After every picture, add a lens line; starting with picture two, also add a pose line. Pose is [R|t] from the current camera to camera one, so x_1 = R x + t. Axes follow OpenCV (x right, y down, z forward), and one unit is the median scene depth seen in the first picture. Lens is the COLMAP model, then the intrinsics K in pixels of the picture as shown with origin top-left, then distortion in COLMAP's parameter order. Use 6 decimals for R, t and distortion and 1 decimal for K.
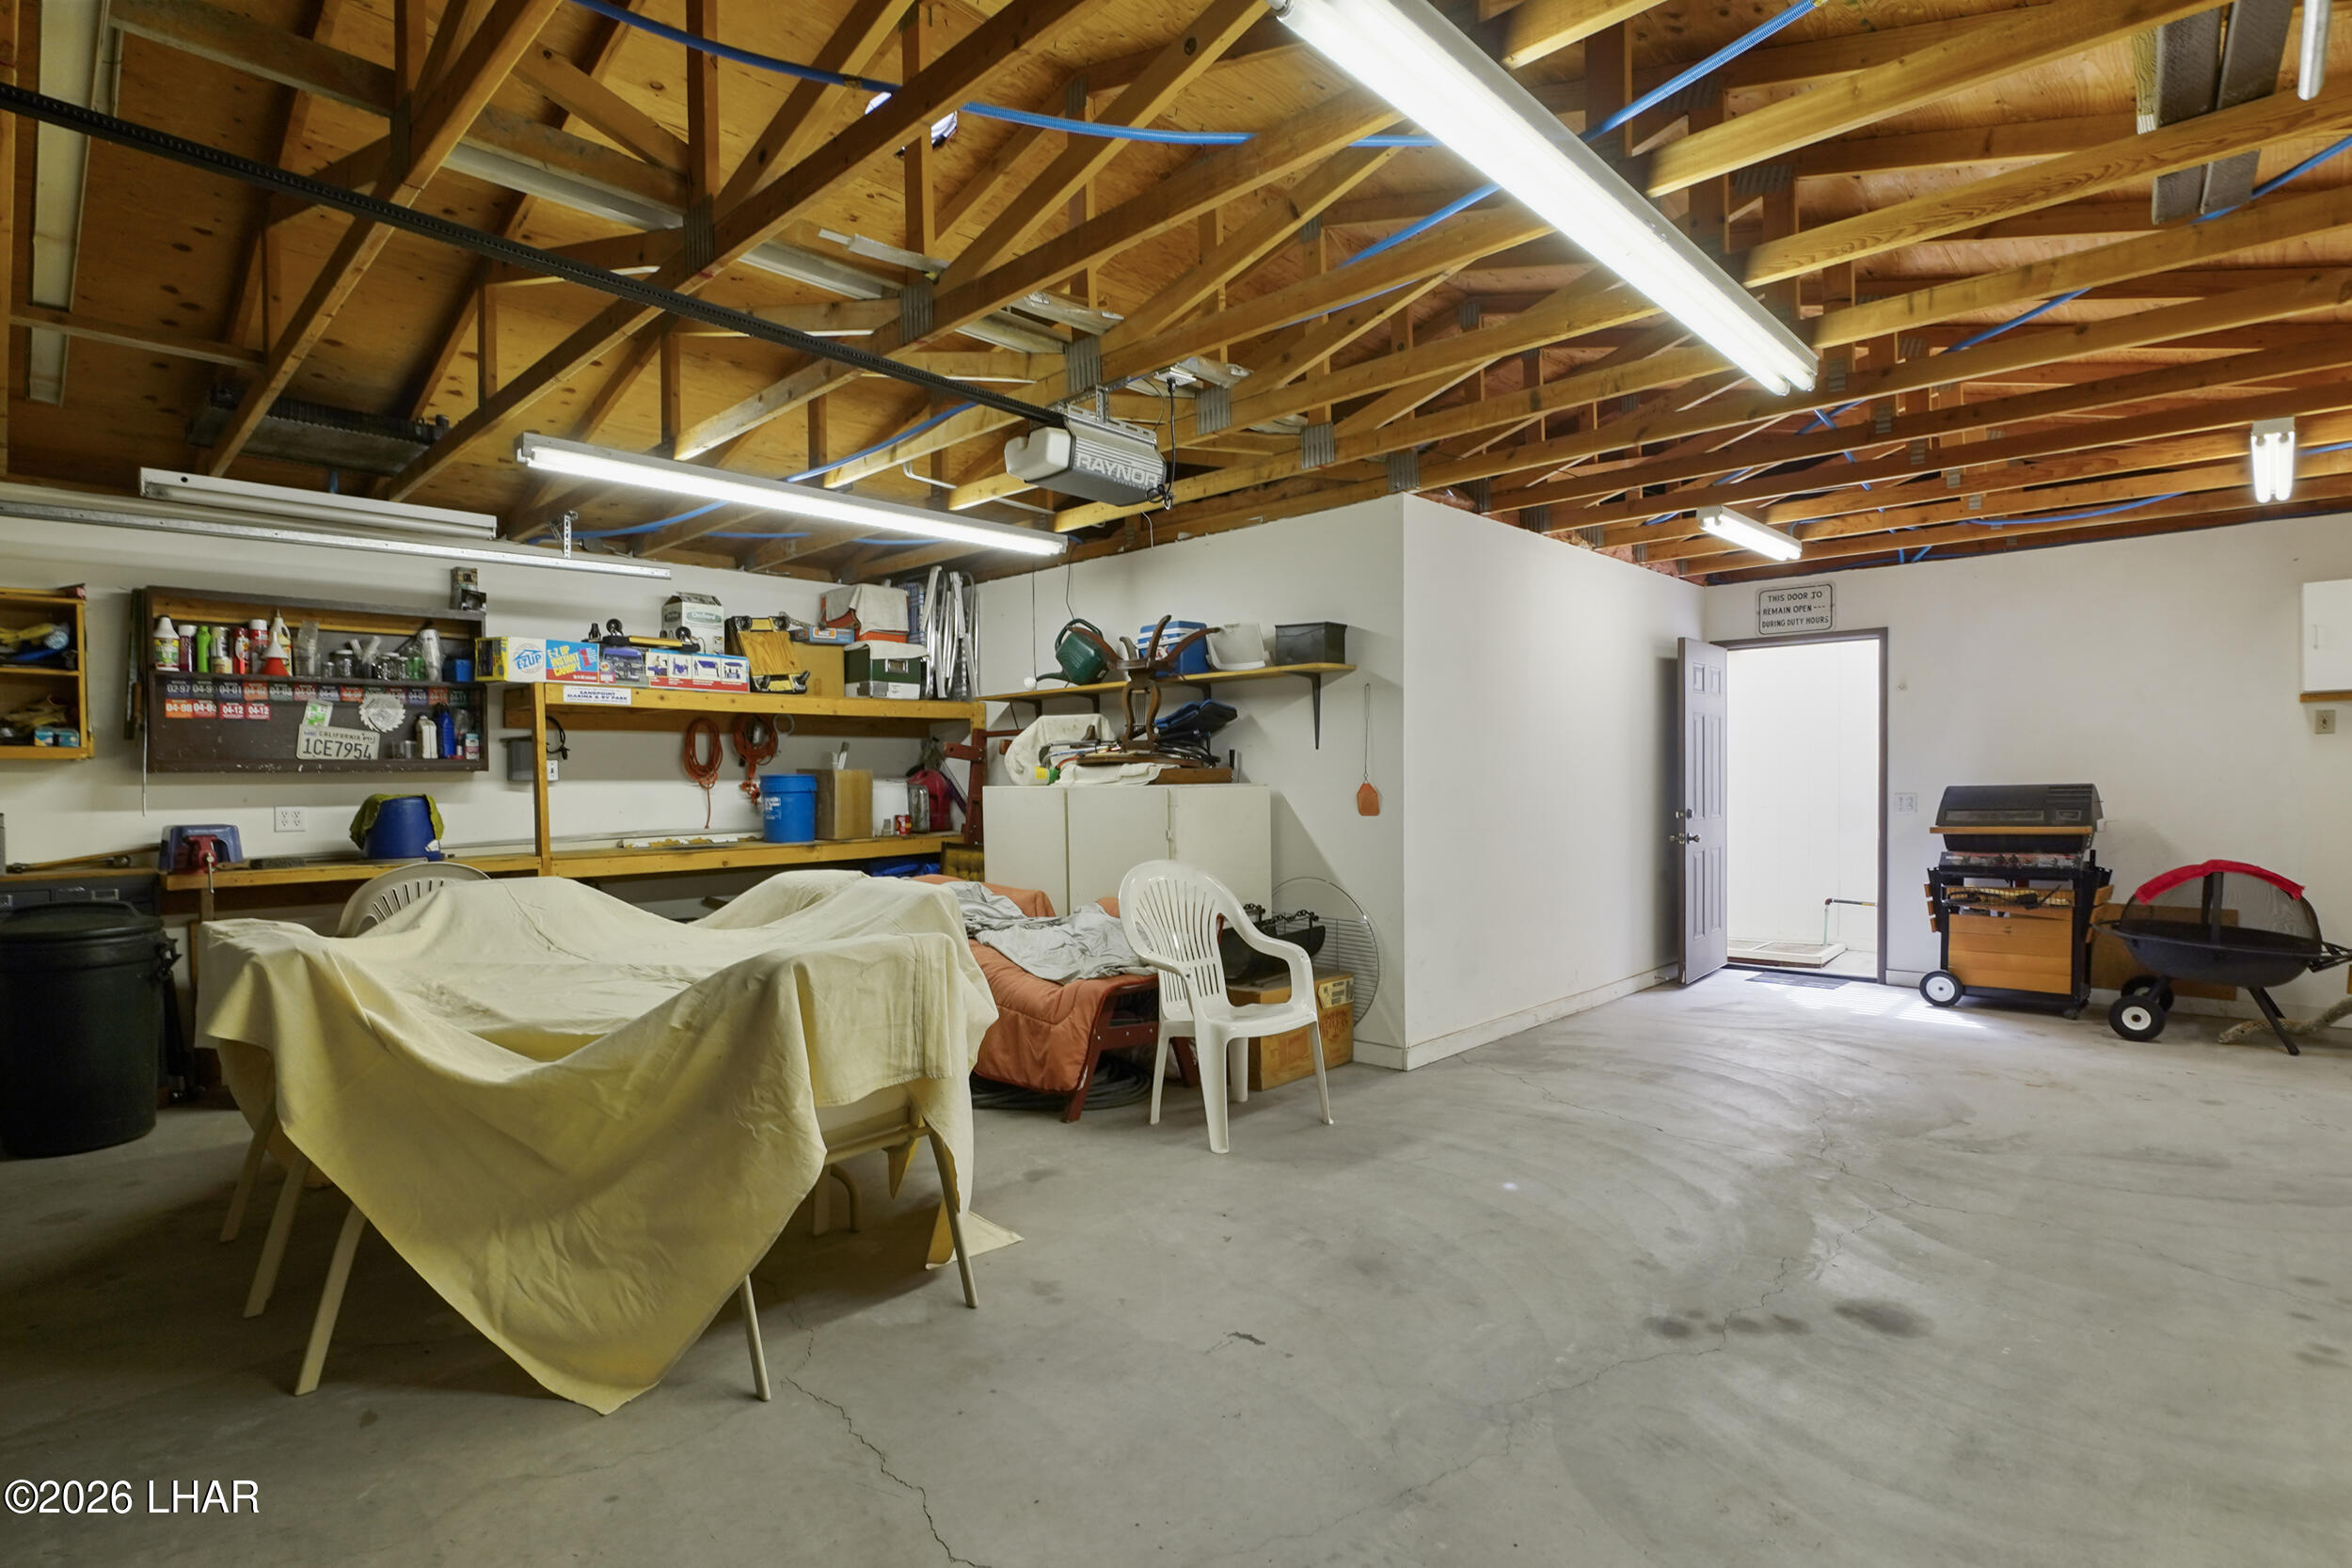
lens RADIAL K [[1180.5, 0, 1172.5], [0, 1180.5, 787.0], [0, 0, 1]] dist [-0.013200, -0.002490]
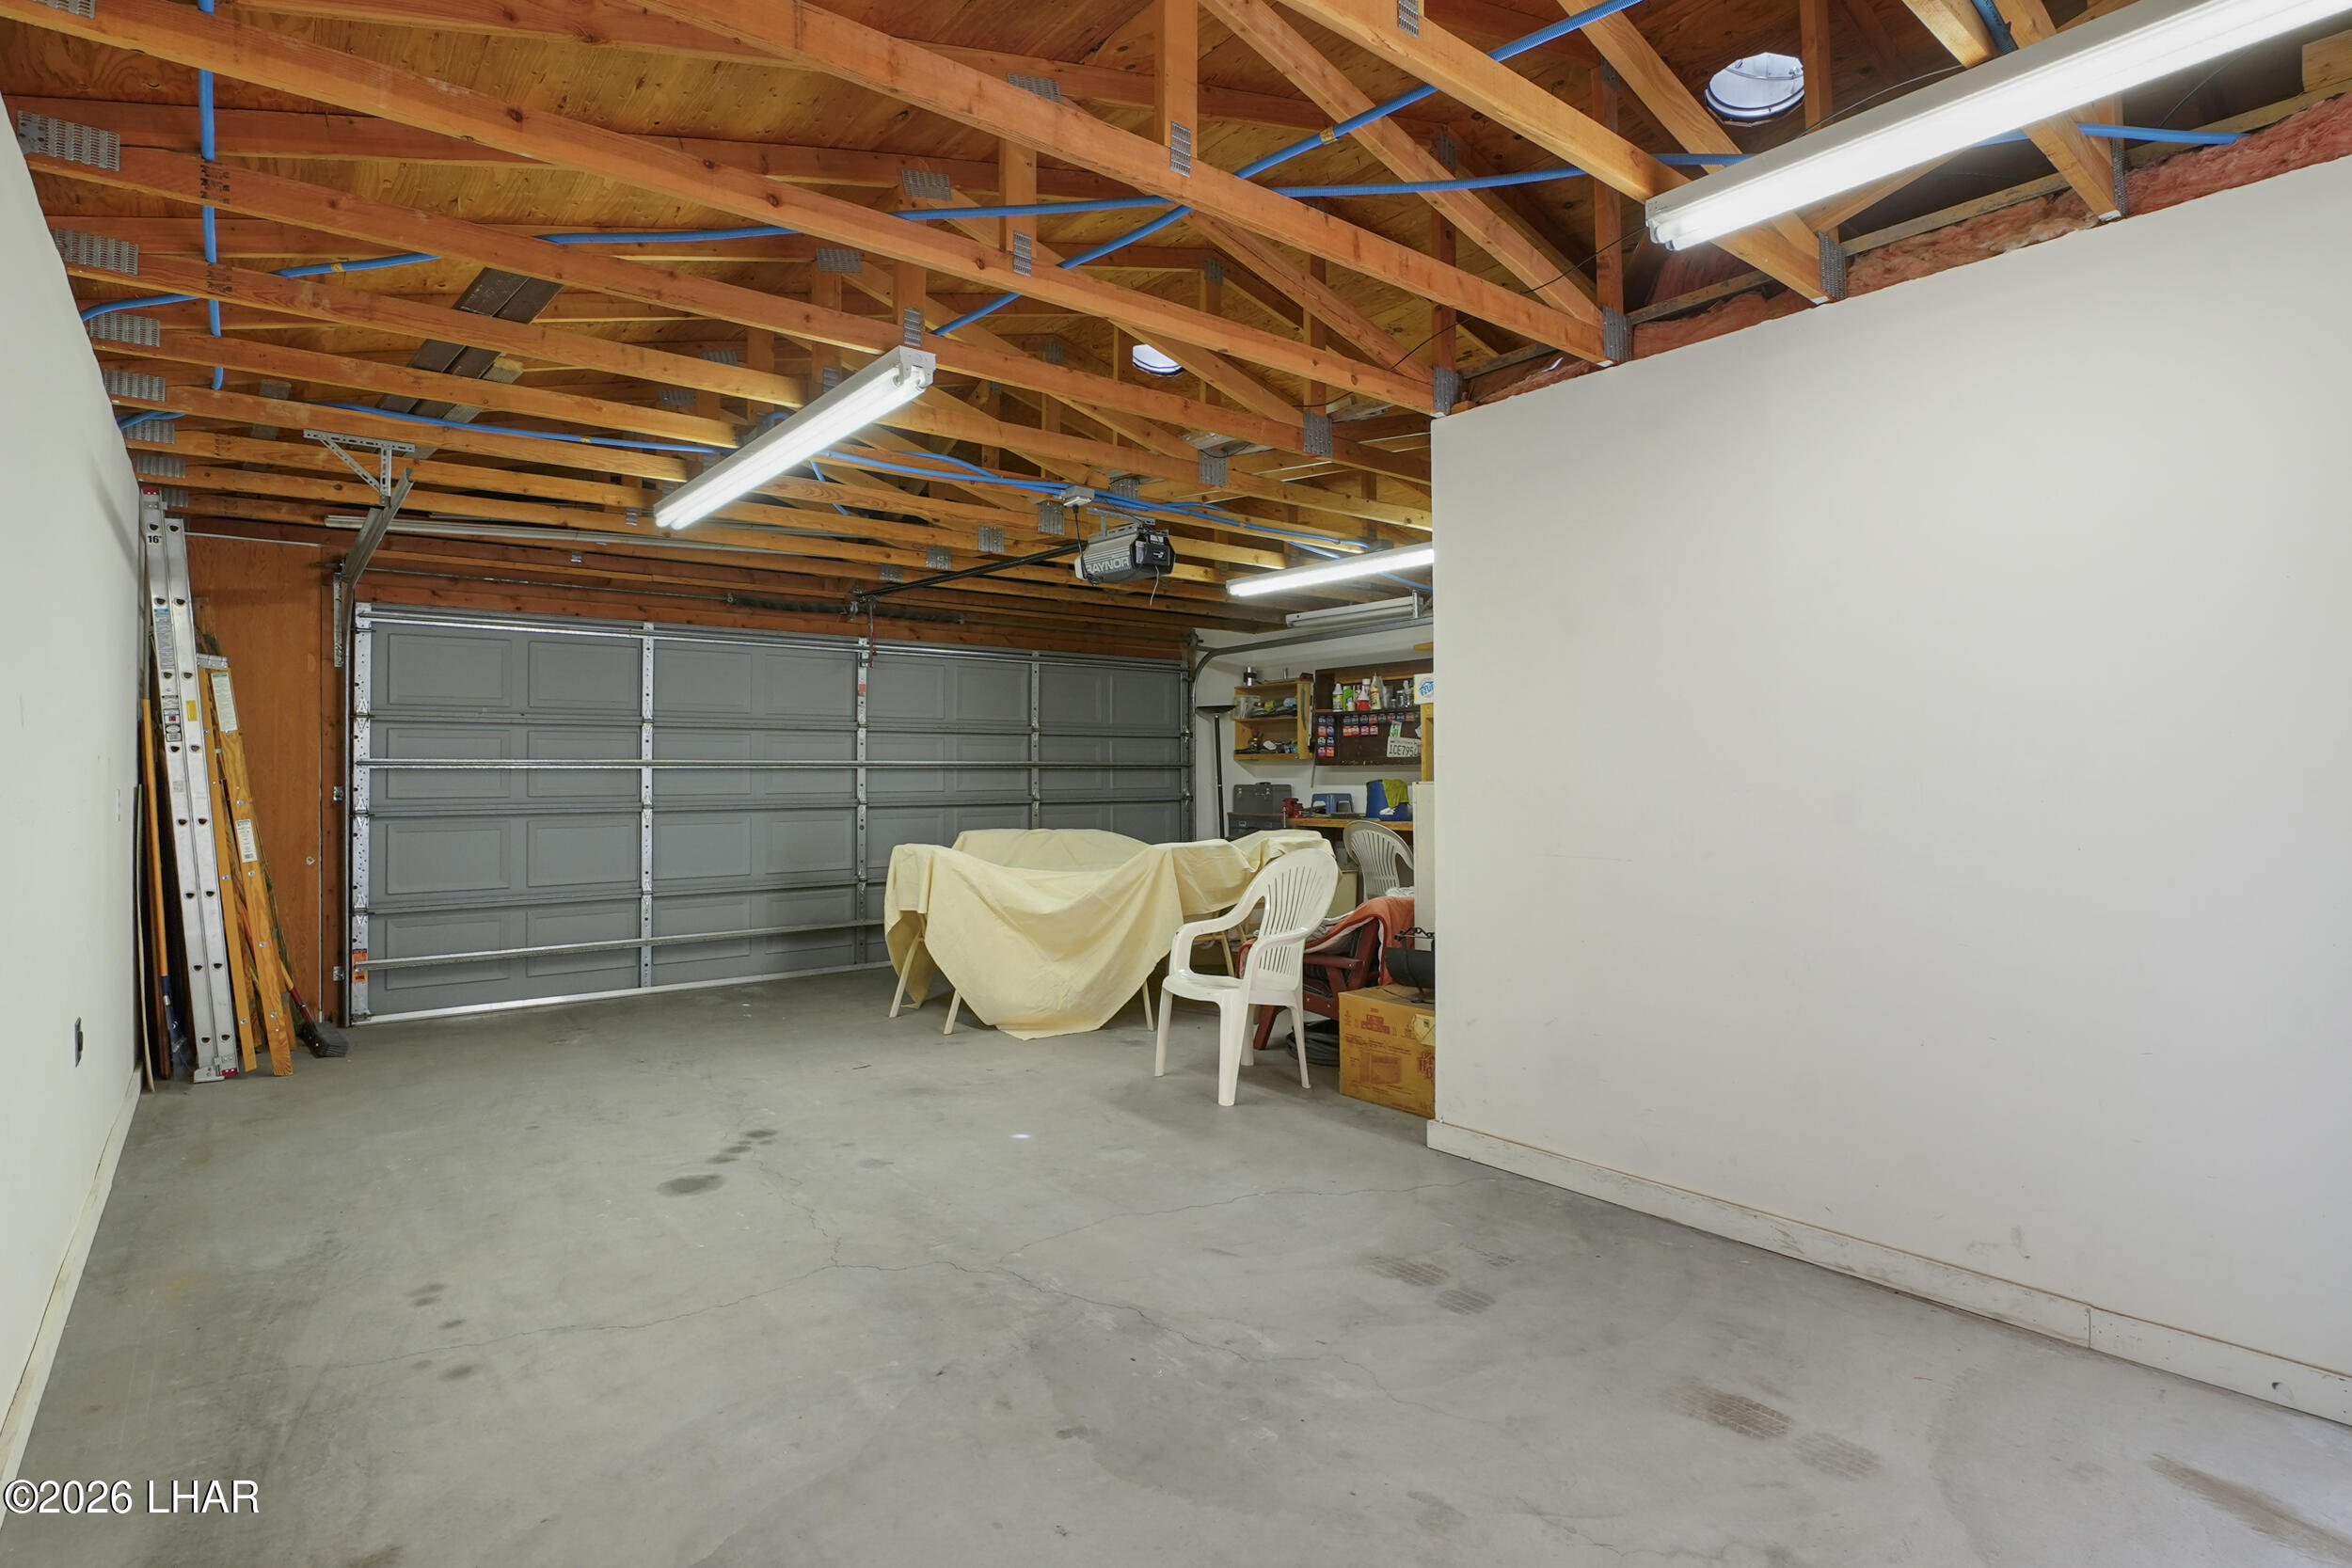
lens RADIAL K [[1180.5, 0, 1172.1], [0, 1180.5, 776.5], [0, 0, 1]] dist [-0.013200, -0.002490]
pose [[-0.146733, 0.014897, -0.989064, 1.364601], [-0.000477, 0.999885, 0.015131, -0.028489], [0.989176, 0.002692, -0.146709, 1.280610]]
